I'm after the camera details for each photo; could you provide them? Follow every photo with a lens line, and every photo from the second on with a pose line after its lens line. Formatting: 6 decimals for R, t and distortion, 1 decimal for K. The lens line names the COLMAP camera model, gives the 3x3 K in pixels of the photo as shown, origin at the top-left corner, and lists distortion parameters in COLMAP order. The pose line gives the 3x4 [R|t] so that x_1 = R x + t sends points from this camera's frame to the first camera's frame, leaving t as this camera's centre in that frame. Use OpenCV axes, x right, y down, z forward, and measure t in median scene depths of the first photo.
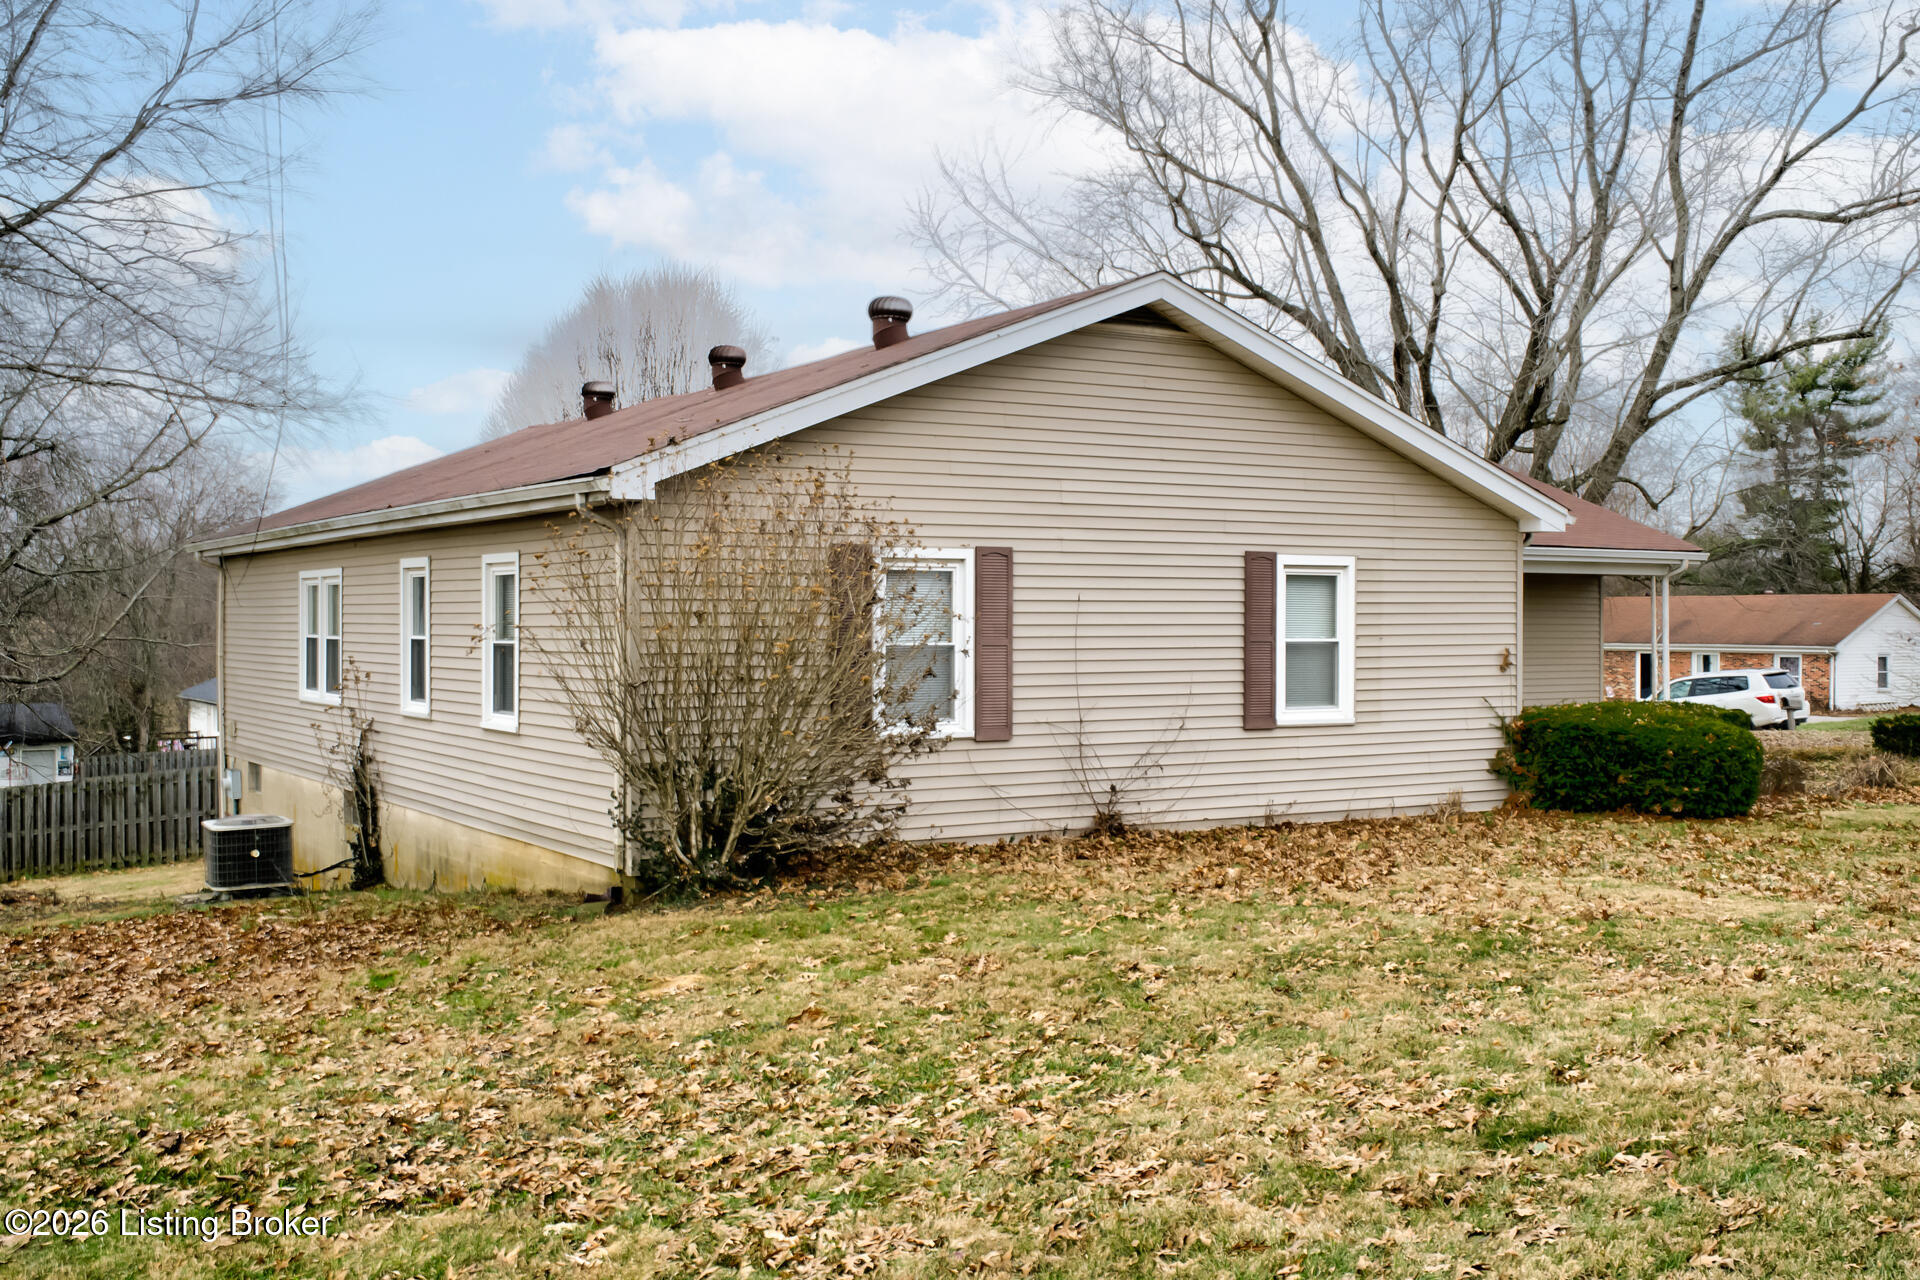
lens RADIAL K [[1982.5, 0, 966.3], [0, 1982.5, 639.0], [0, 0, 1]] dist [0.054524, 0.000000]
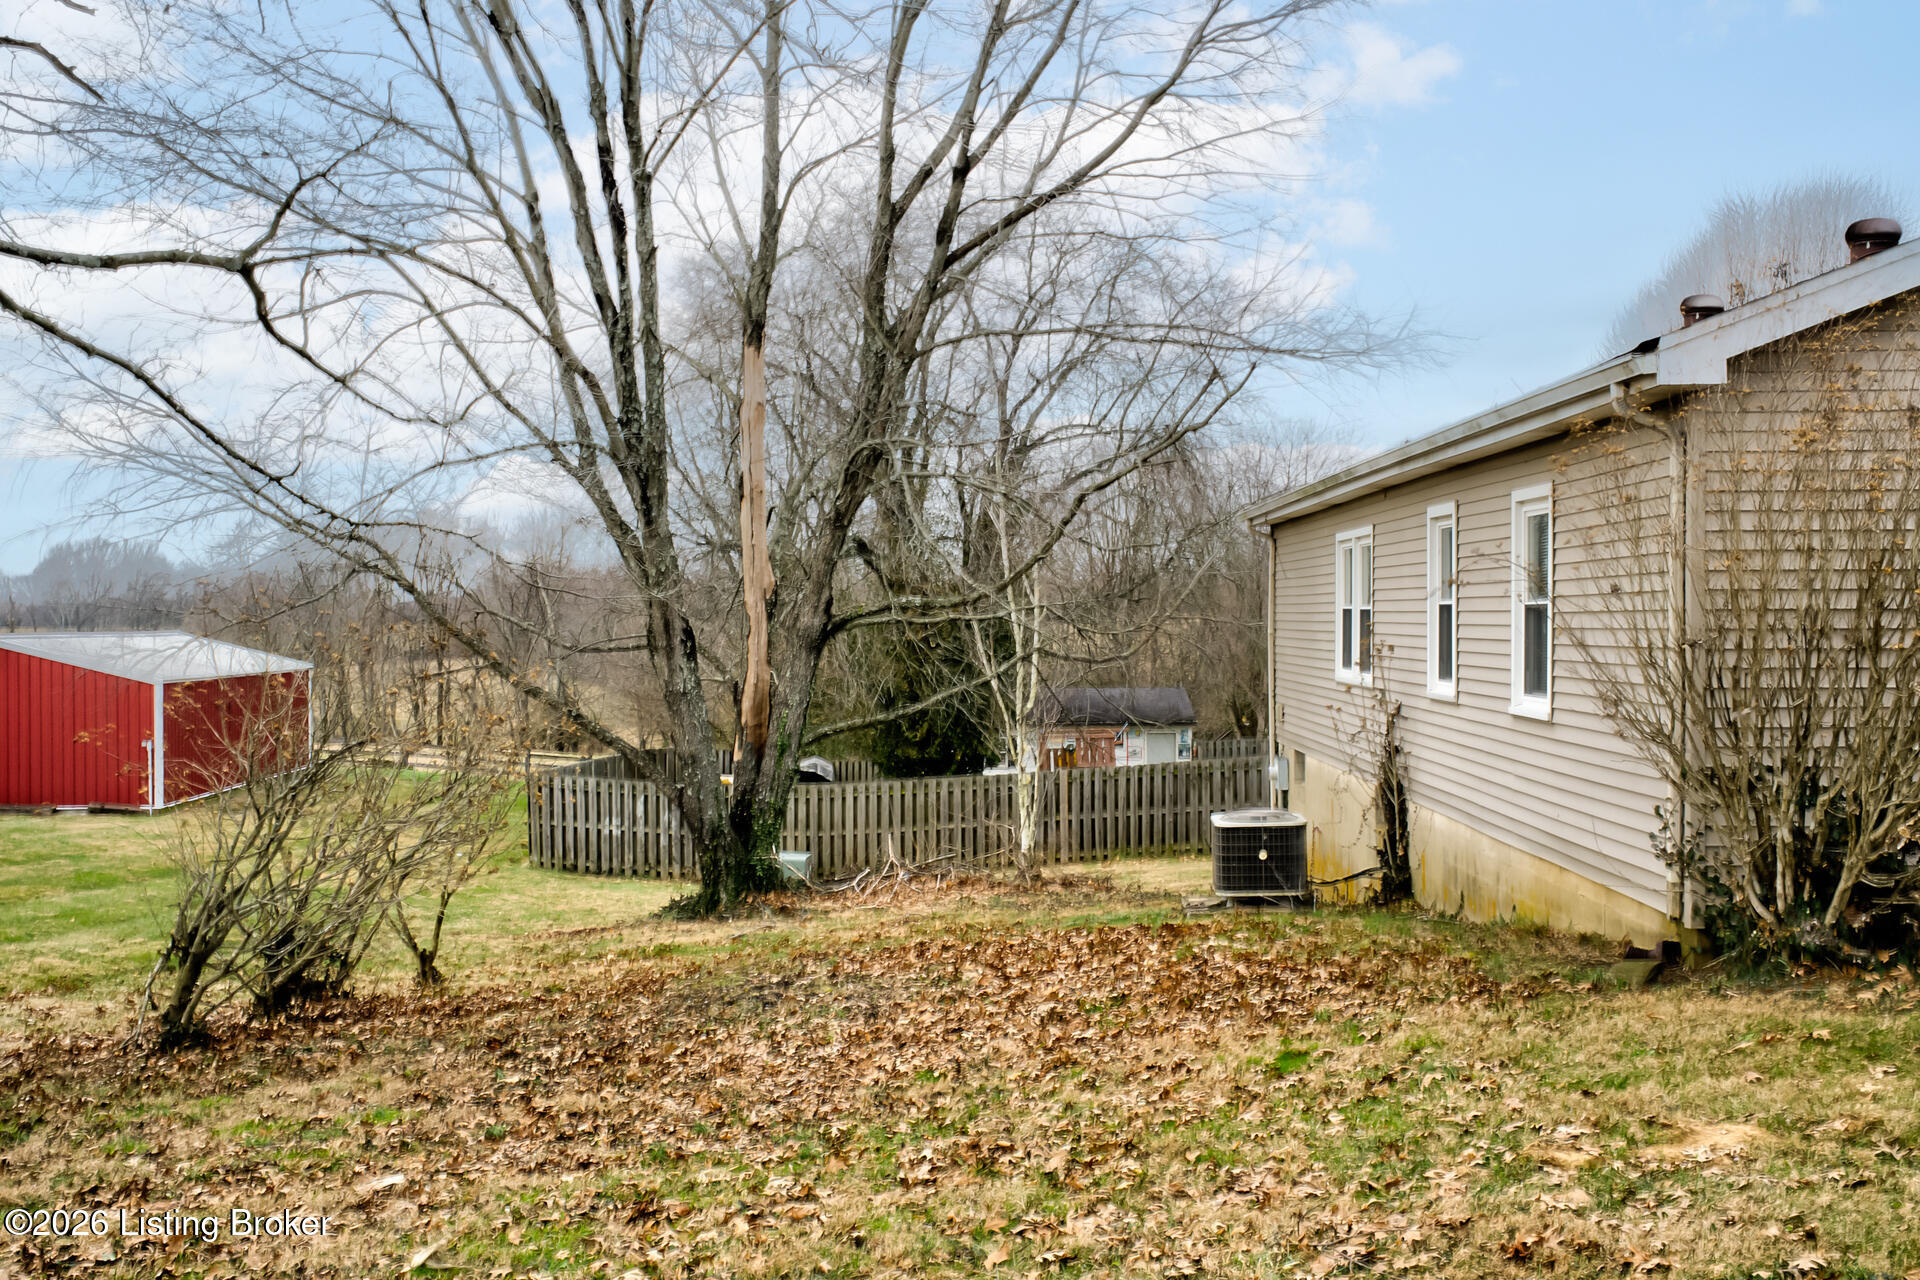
lens RADIAL K [[1982.5, 0, 1000.9], [0, 1982.5, 634.4], [0, 0, 1]] dist [0.054524, 0.000000]
pose [[0.855351, 0.000886, -0.518048, -0.012887], [-0.001163, 0.999999, -0.000211, 0.016547], [0.518048, 0.000783, 0.855351, 0.273902]]
